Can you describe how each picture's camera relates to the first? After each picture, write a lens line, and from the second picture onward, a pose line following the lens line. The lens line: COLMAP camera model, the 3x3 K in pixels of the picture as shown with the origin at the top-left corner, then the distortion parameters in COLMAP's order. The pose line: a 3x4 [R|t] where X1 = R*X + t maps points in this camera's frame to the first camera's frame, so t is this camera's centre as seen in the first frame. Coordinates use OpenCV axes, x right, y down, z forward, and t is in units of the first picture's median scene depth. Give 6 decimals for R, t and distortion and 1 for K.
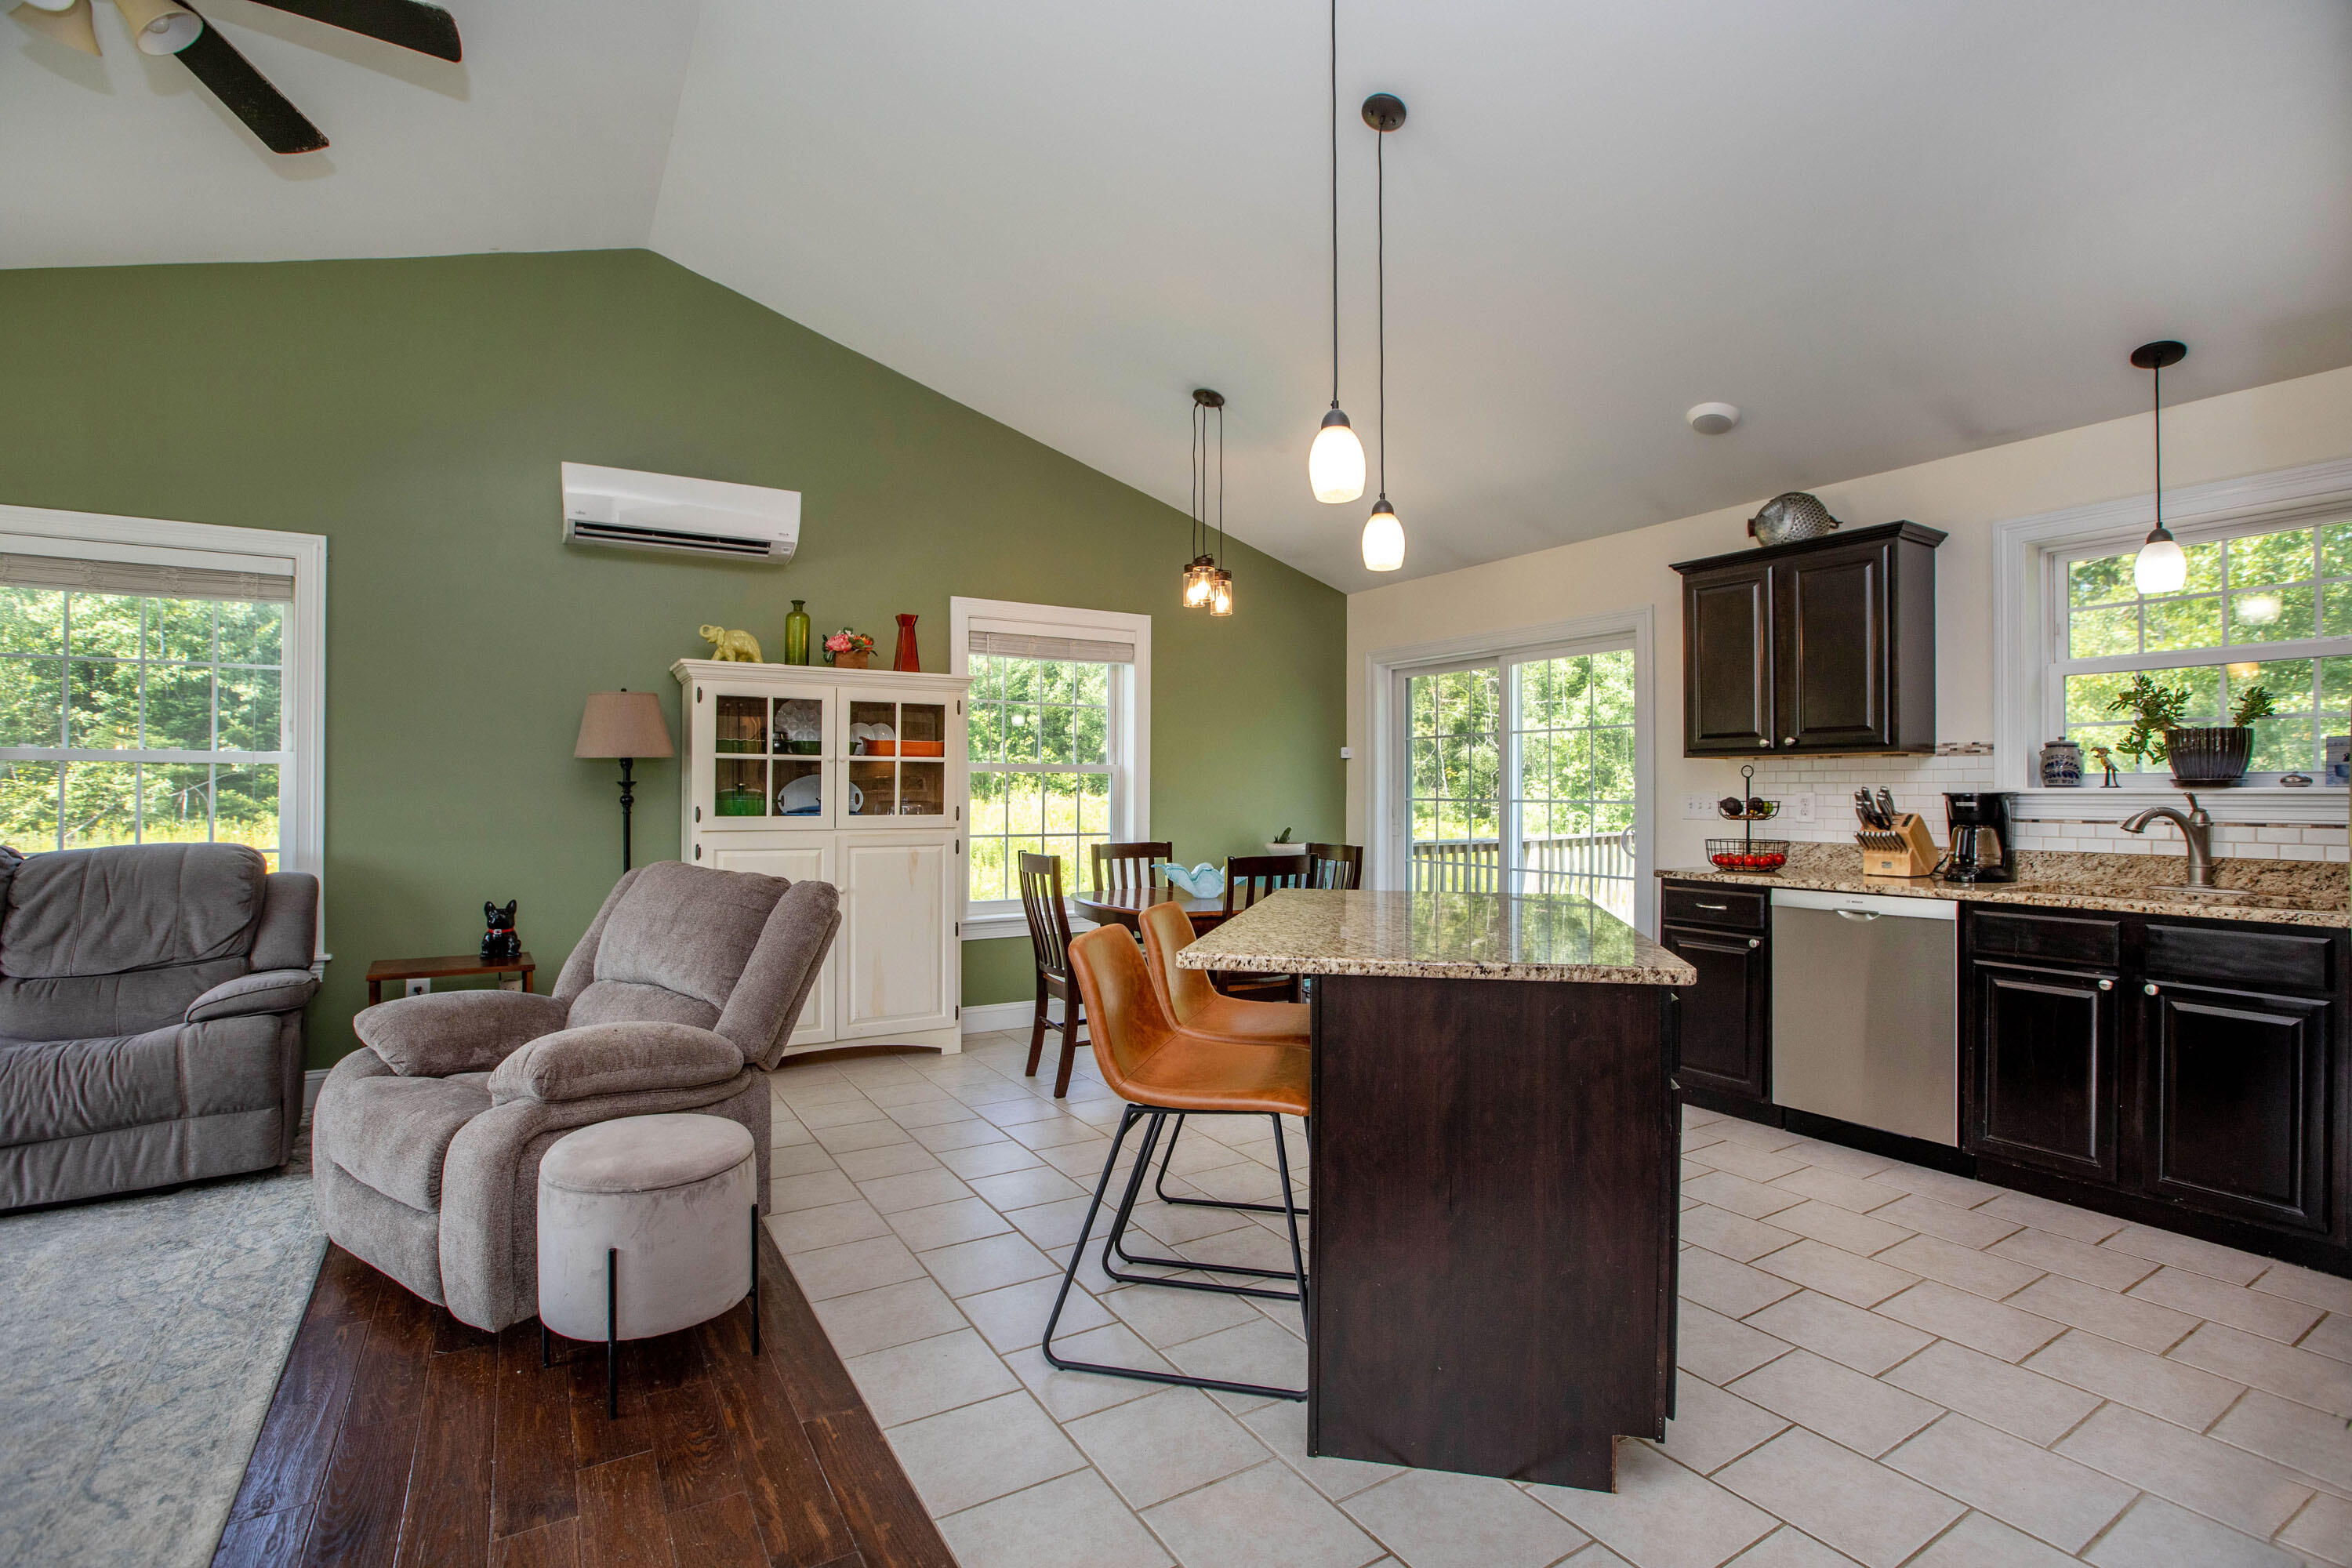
lens RADIAL K [[1076.5, 0, 1236.4], [0, 1076.5, 784.2], [0, 0, 1]] dist [-0.001229, 0.000545]
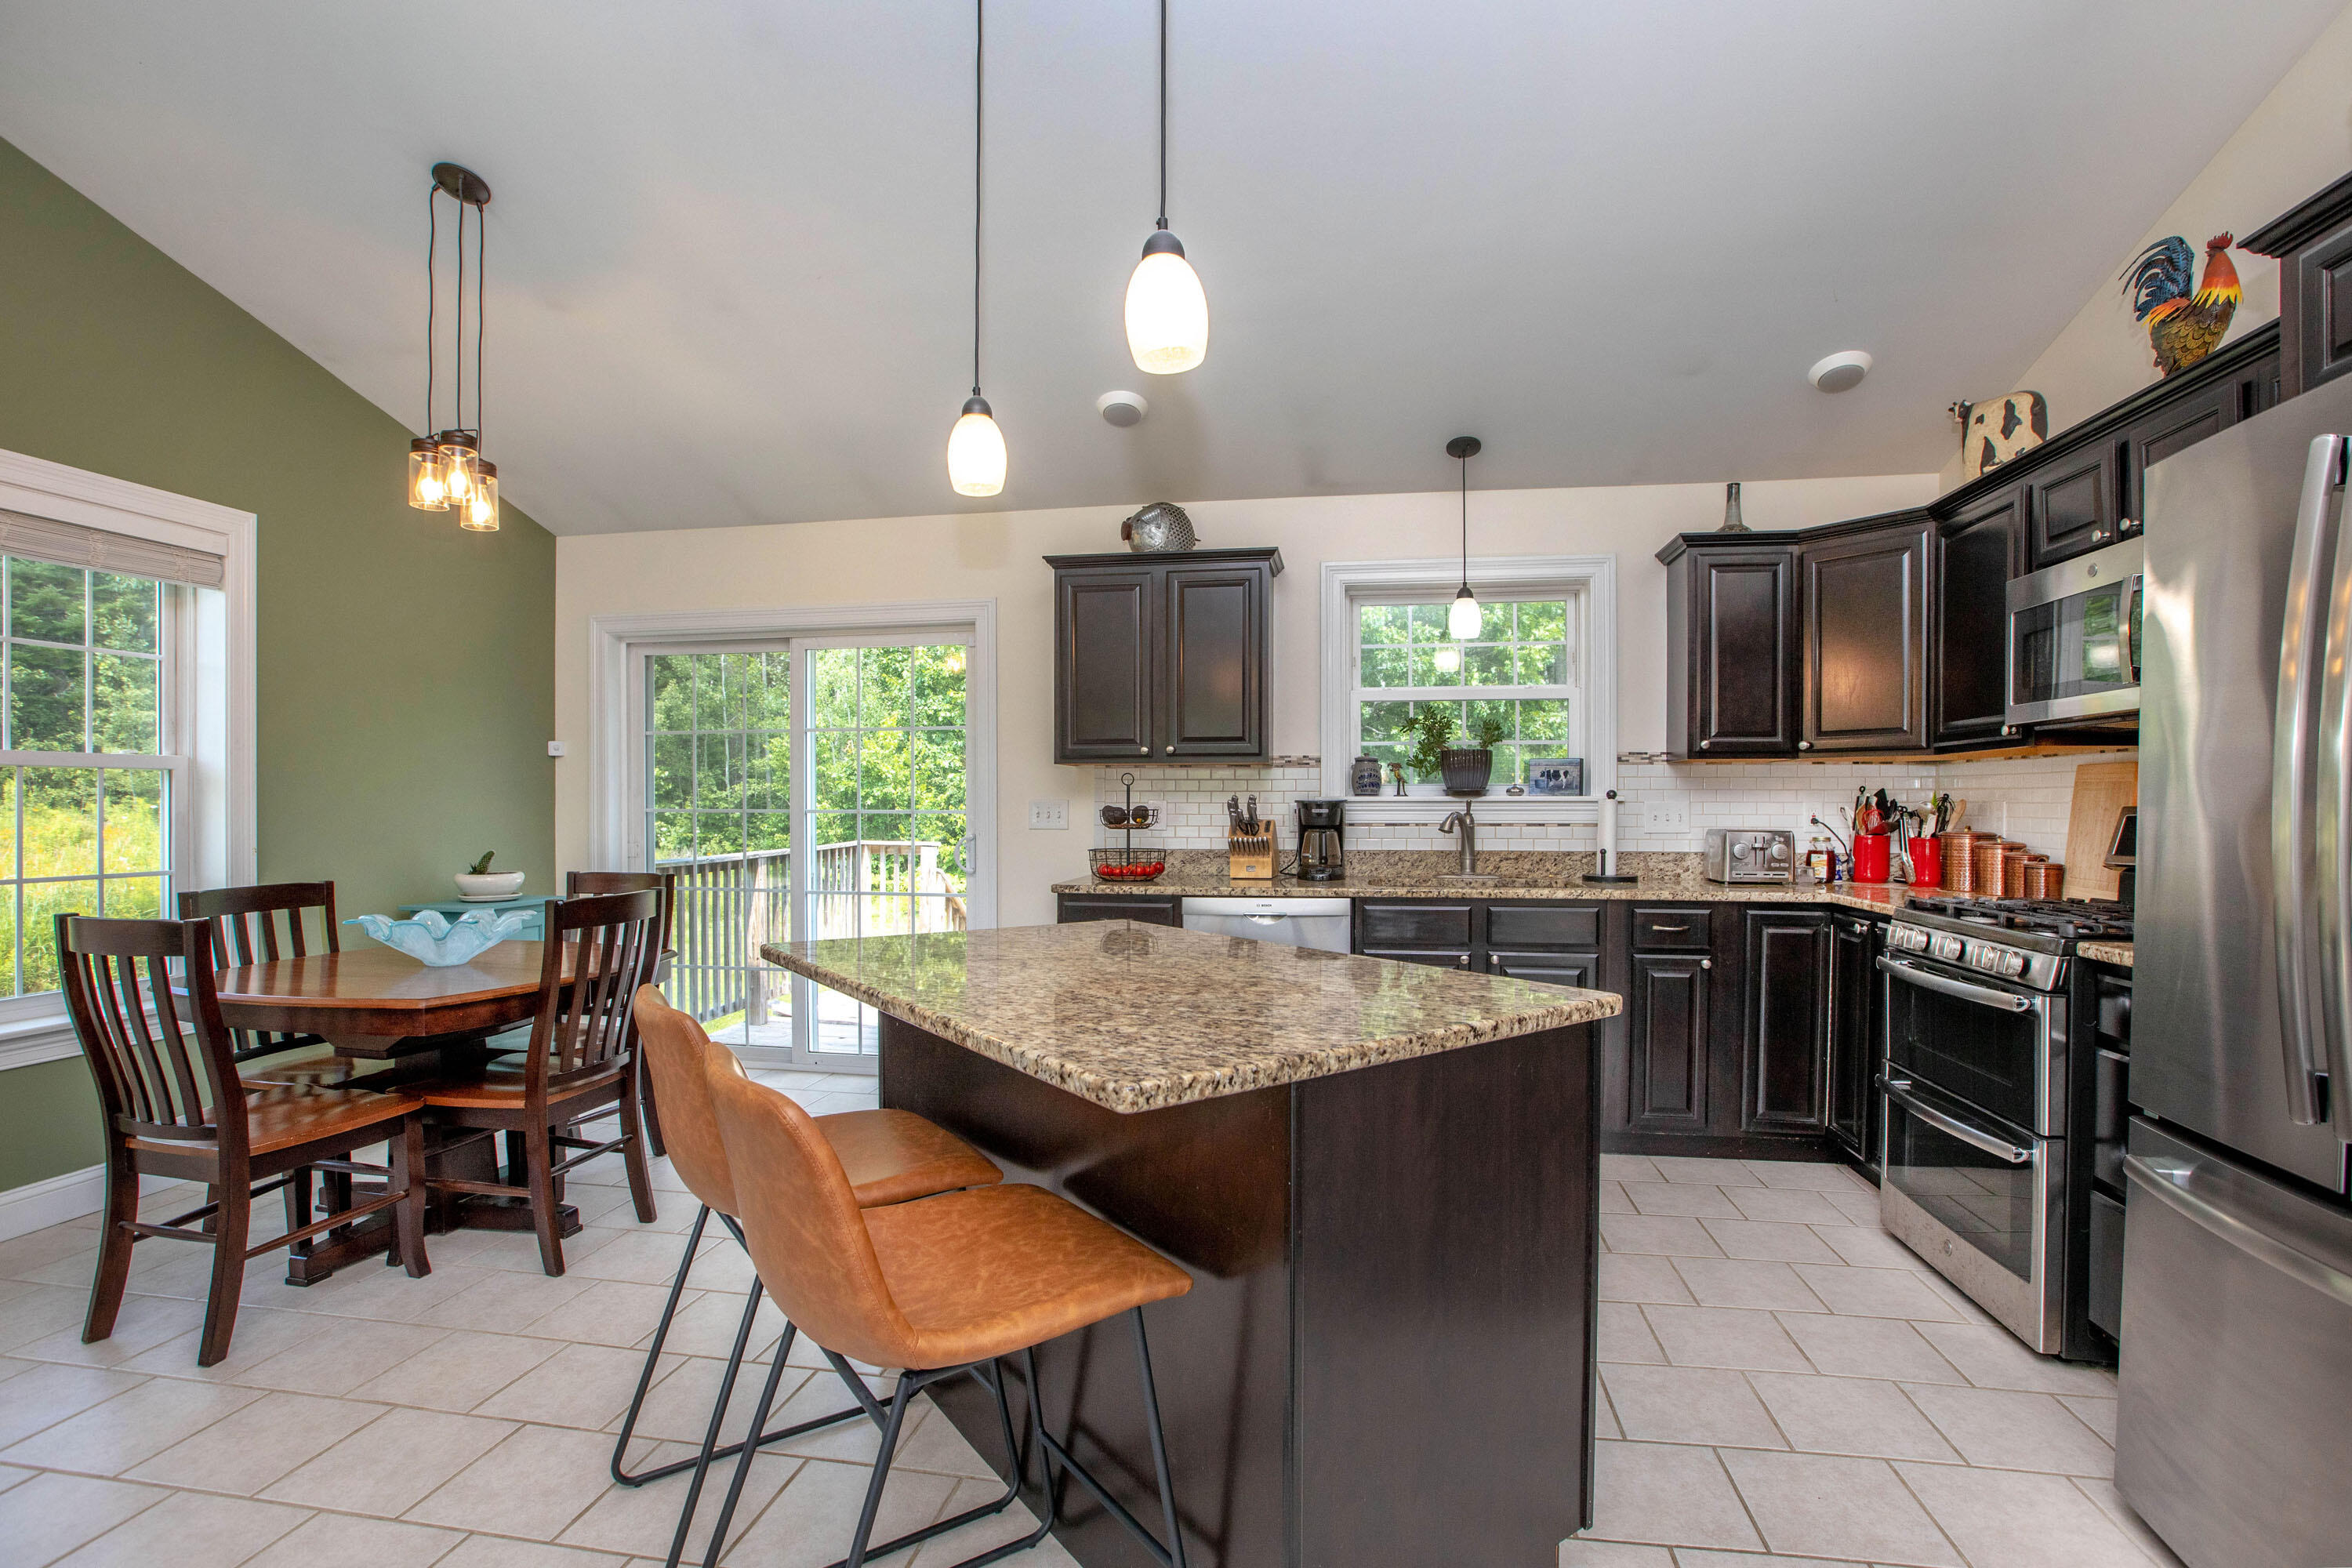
lens RADIAL K [[1089.8, 0, 1177.0], [0, 1089.8, 811.3], [0, 0, 1]] dist [-0.077521, 0.043349]
pose [[0.696414, -0.007035, 0.717606, -0.222244], [-0.004630, 0.999887, 0.014296, 0.003706], [-0.717626, -0.013278, 0.696303, 0.303314]]
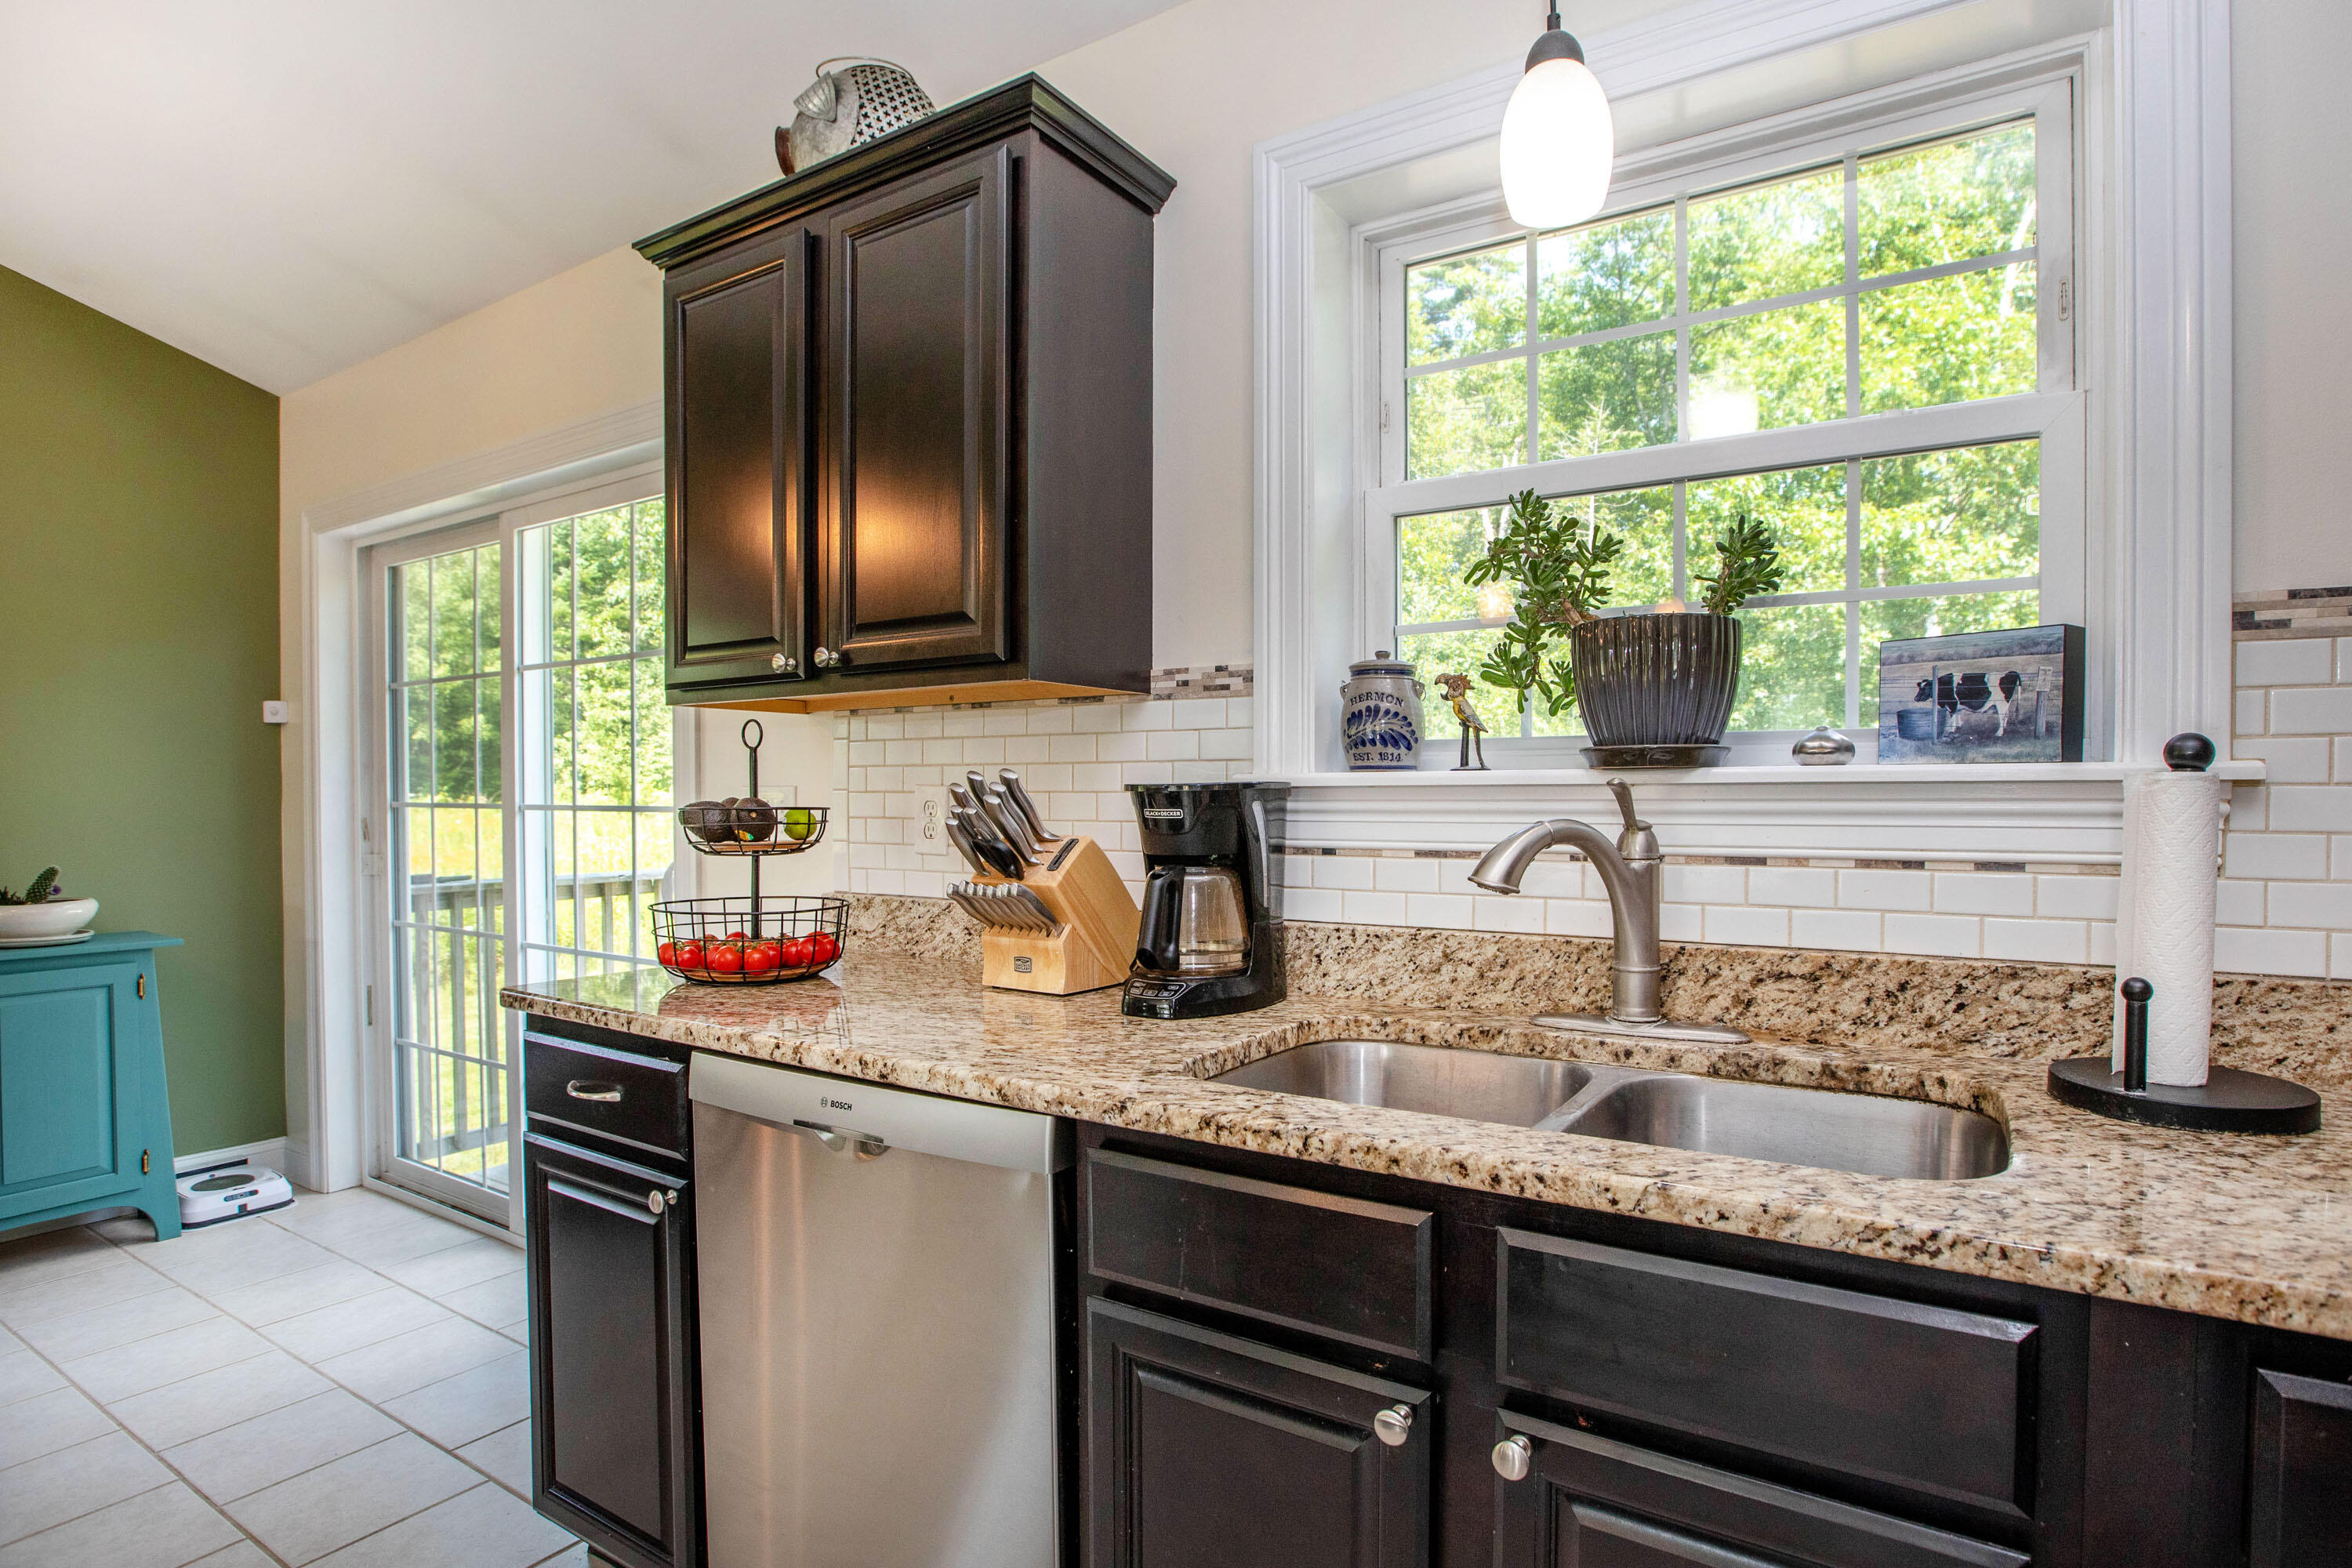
lens RADIAL K [[1182.0, 0, 1230.0], [0, 1182.0, 822.6], [0, 0, 1]] dist [-0.063983, 0.028907]
pose [[0.914920, -0.012457, 0.403443, 0.500231], [0.000487, 0.999557, 0.029759, 0.008910], [-0.403635, -0.027030, 0.914521, 0.570614]]
